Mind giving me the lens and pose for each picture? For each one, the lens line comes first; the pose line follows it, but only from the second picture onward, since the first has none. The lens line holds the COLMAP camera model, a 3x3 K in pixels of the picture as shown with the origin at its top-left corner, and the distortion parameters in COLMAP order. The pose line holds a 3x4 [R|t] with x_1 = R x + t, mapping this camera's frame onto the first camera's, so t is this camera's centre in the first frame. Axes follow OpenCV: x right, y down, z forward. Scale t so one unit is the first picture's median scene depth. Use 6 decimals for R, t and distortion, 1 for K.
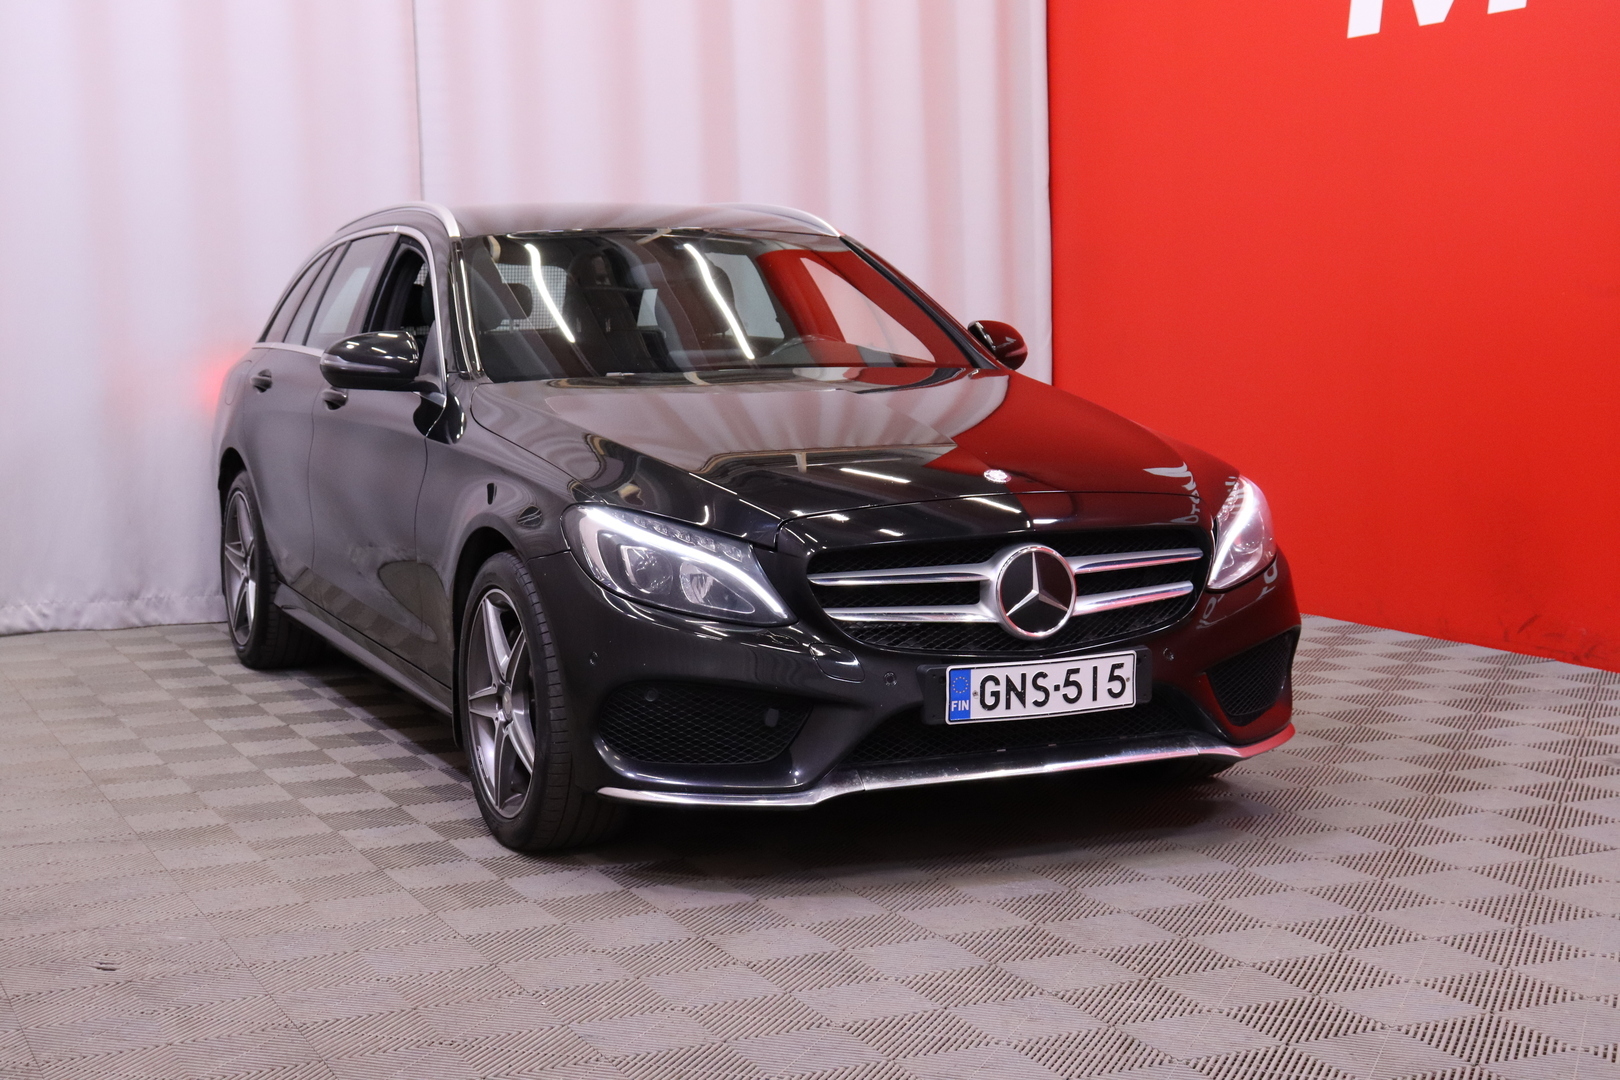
lens RADIAL K [[2448.1, 0, 807.8], [0, 2448.1, 538.2], [0, 0, 1]] dist [0.233600, 0.000000]
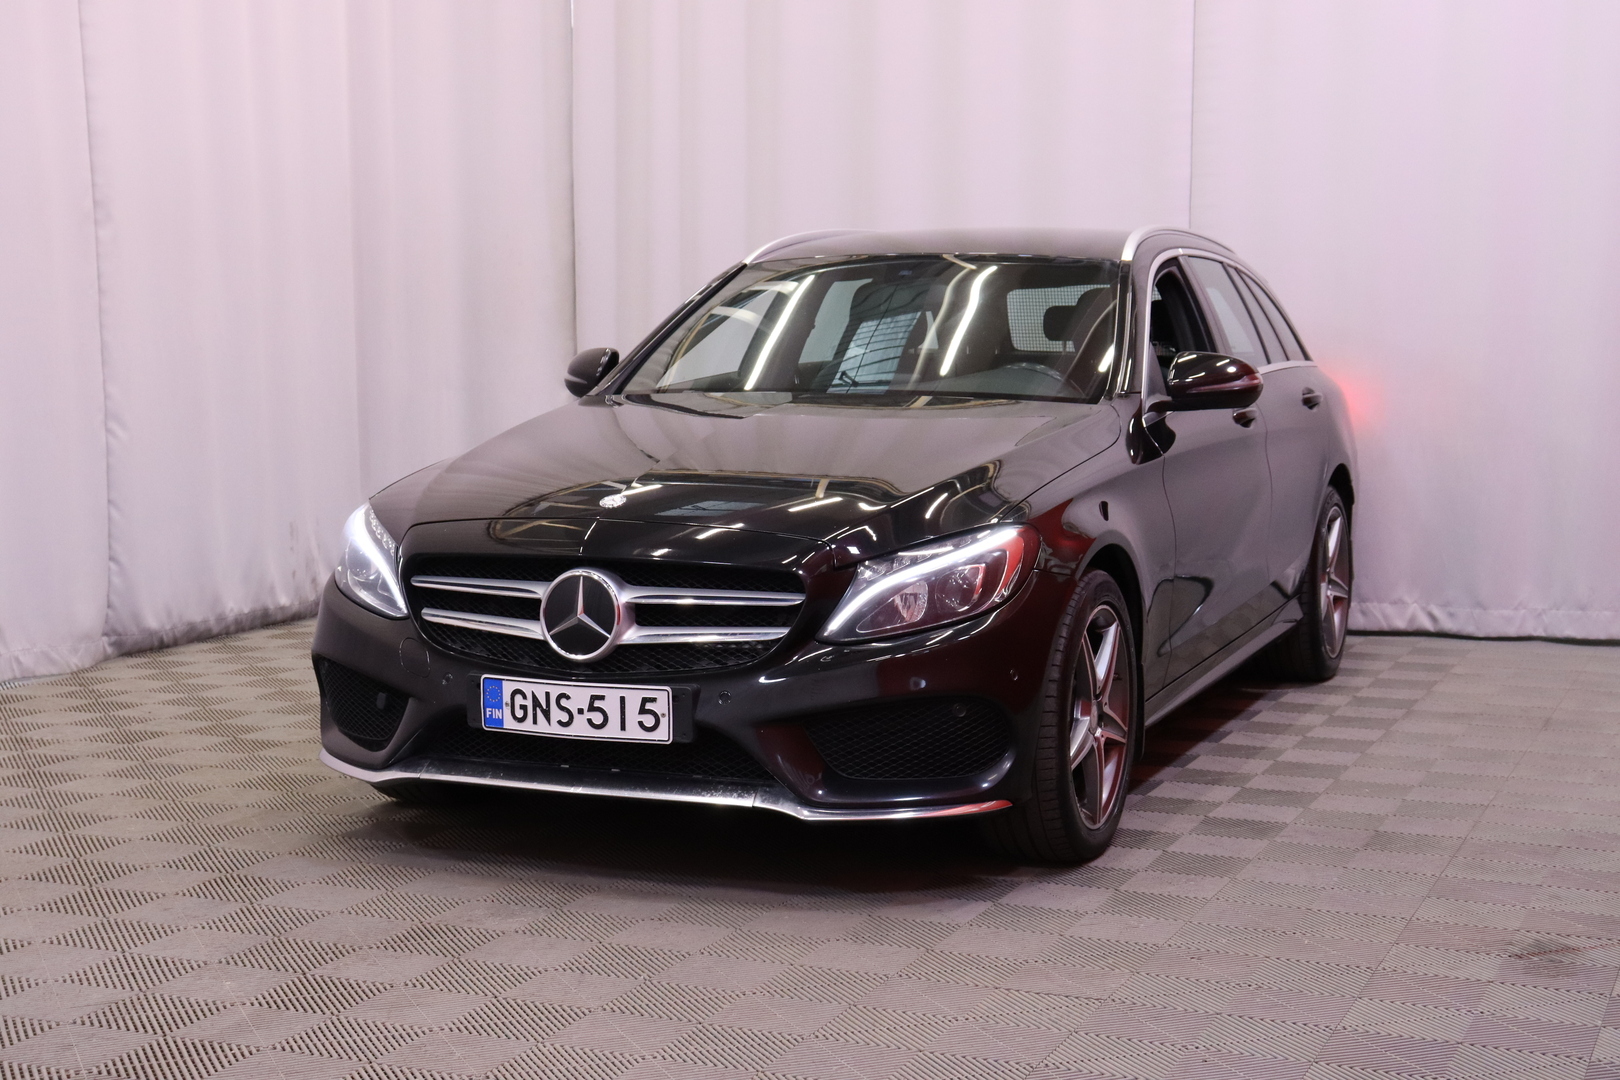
lens RADIAL K [[2448.1, 0, 877.8], [0, 2448.1, 551.1], [0, 0, 1]] dist [0.233600, 0.000000]
pose [[0.677348, 0.090119, -0.730122, 0.923451], [-0.089413, 0.995196, 0.039887, -0.056588], [0.730208, 0.038265, 0.682152, 0.395987]]
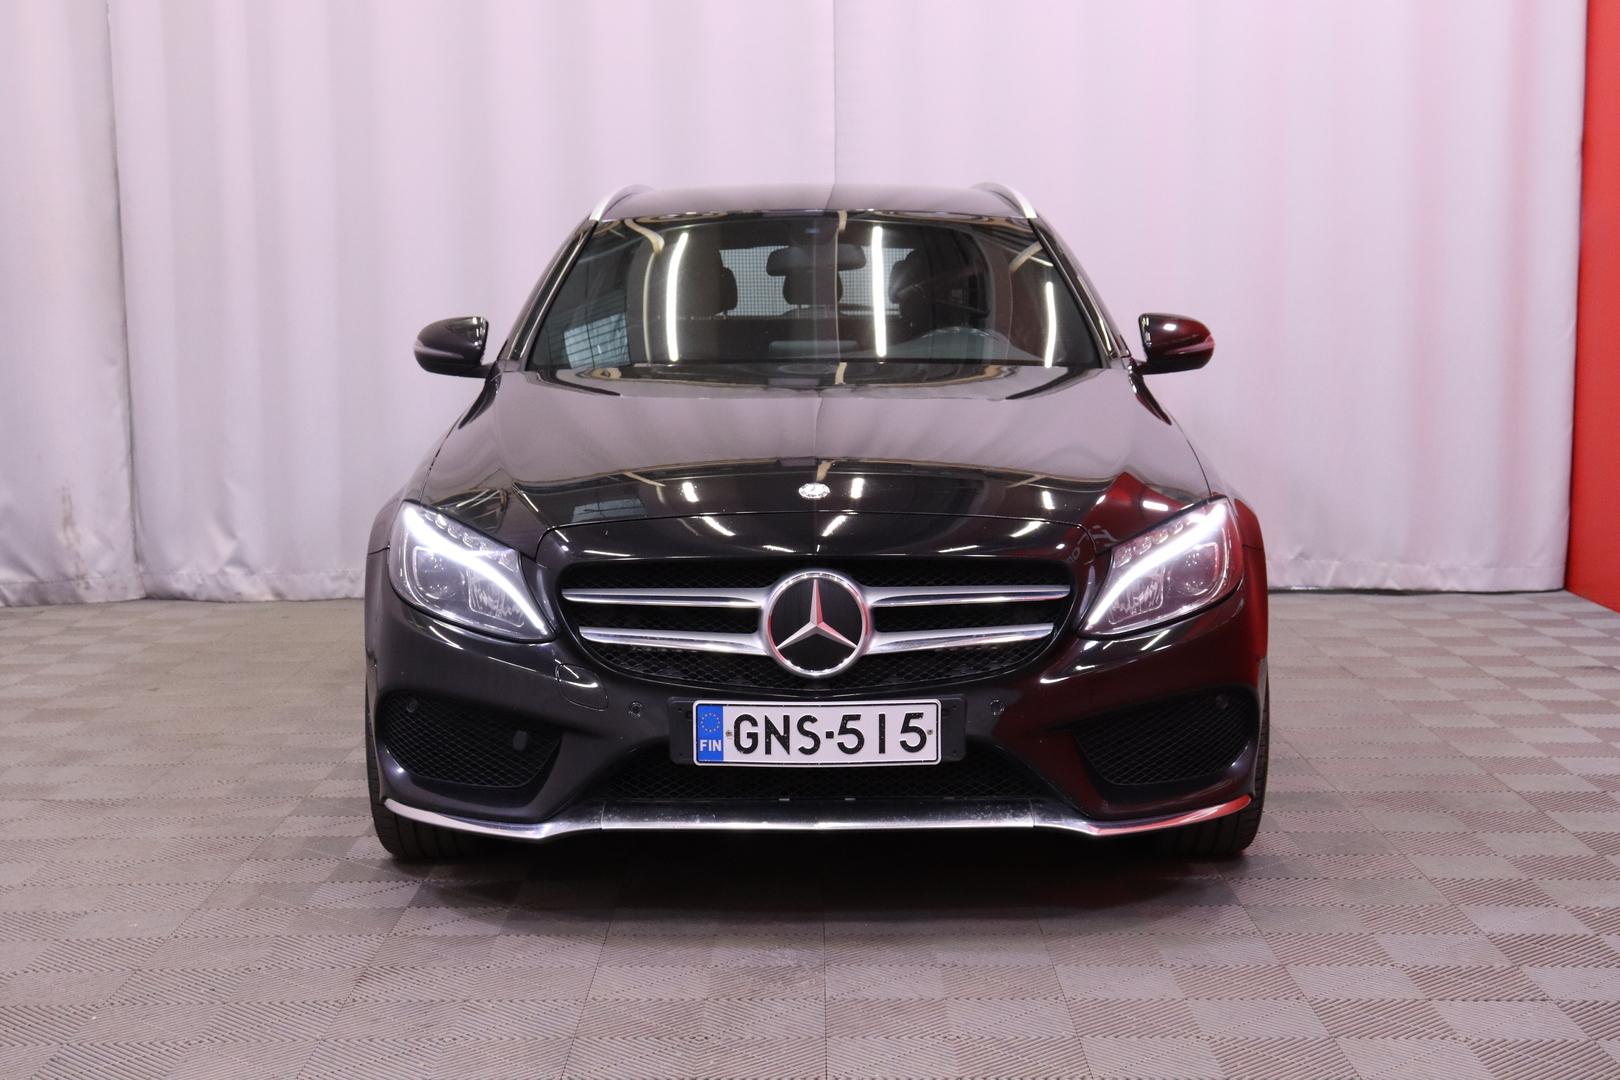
lens RADIAL K [[2448.1, 0, 819.3], [0, 2448.1, 553.1], [0, 0, 1]] dist [0.233600, 0.000000]
pose [[0.908938, 0.056850, -0.413037, 0.459137], [-0.051260, 0.998382, 0.024614, -0.025670], [0.413768, -0.001200, 0.910382, 0.199044]]
